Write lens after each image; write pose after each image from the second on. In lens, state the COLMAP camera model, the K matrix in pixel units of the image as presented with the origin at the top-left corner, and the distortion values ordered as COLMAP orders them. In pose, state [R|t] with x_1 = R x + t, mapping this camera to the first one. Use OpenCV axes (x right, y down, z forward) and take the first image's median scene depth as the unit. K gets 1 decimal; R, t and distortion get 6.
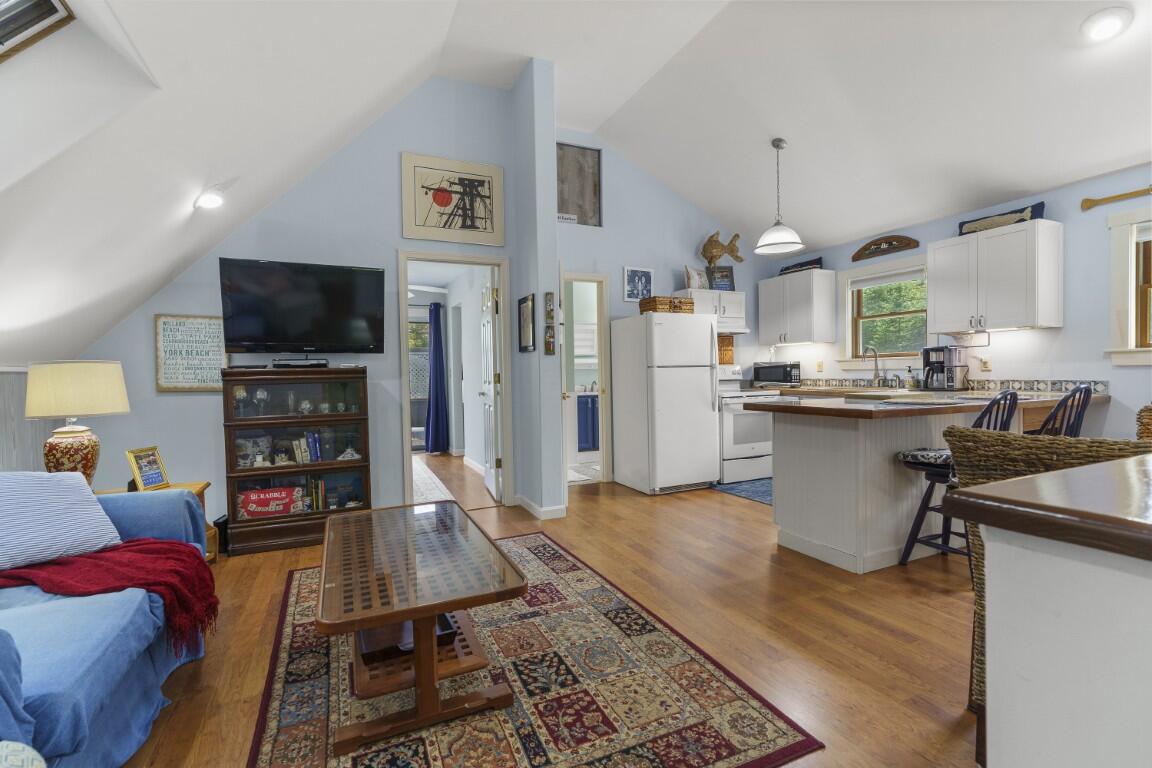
lens RADIAL K [[520.7, 0, 576.0], [0, 520.7, 384.0], [0, 0, 1]] dist [-0.004174, 0.000099]
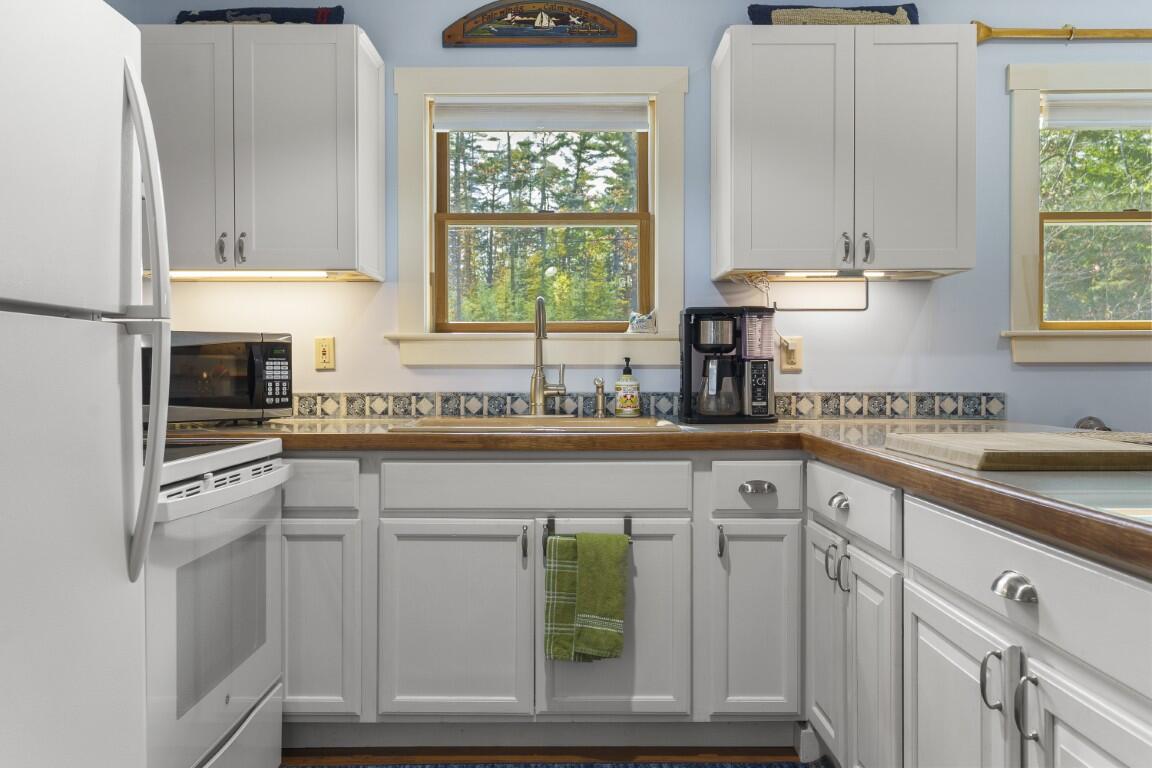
lens RADIAL K [[861.2, 0, 576.0], [0, 861.2, 384.0], [0, 0, 1]] dist [0.002033, -0.000561]
pose [[0.416880, 0.006620, 0.908938, 0.062834], [0.015204, 0.999783, -0.014256, -0.006617], [-0.908834, 0.019763, 0.416689, 0.726569]]
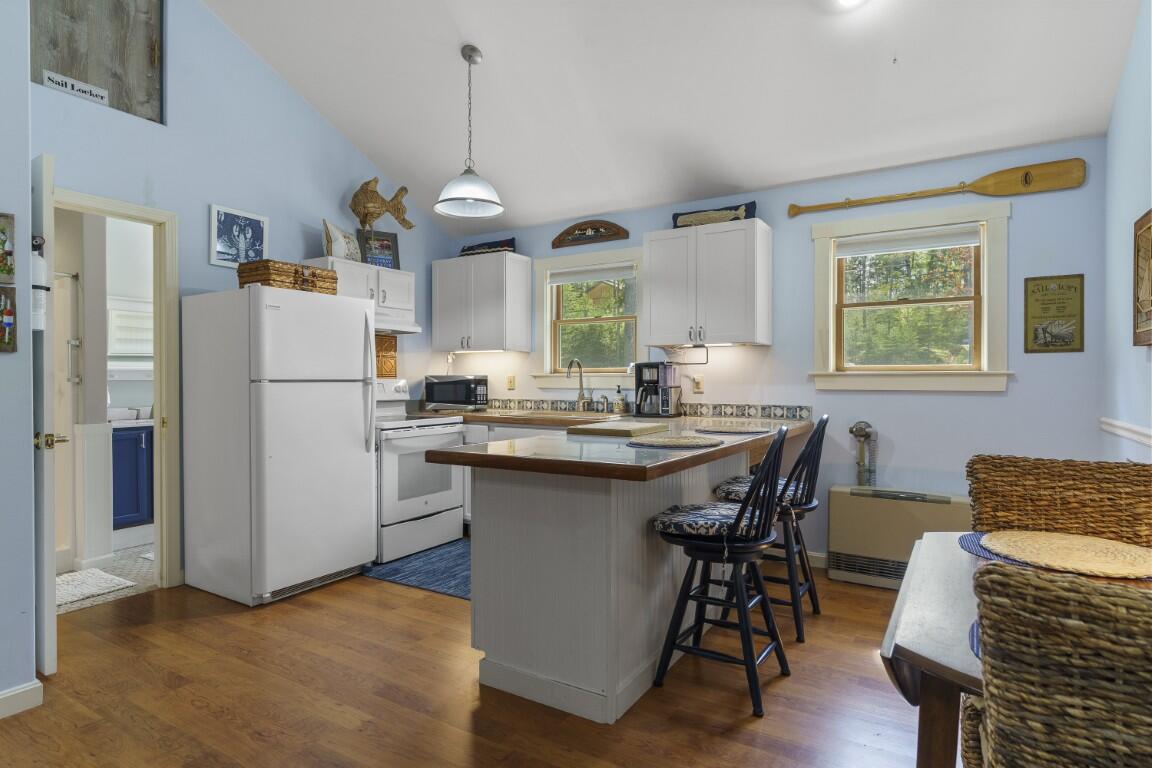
lens RADIAL K [[621.1, 0, 576.0], [0, 621.1, 384.0], [0, 0, 1]] dist [-0.003636, -0.000236]
pose [[0.829803, 0.013798, 0.557886, 0.051851], [-0.002486, 0.999776, -0.021030, -0.015060], [-0.558051, 0.016063, 0.829651, 0.229612]]
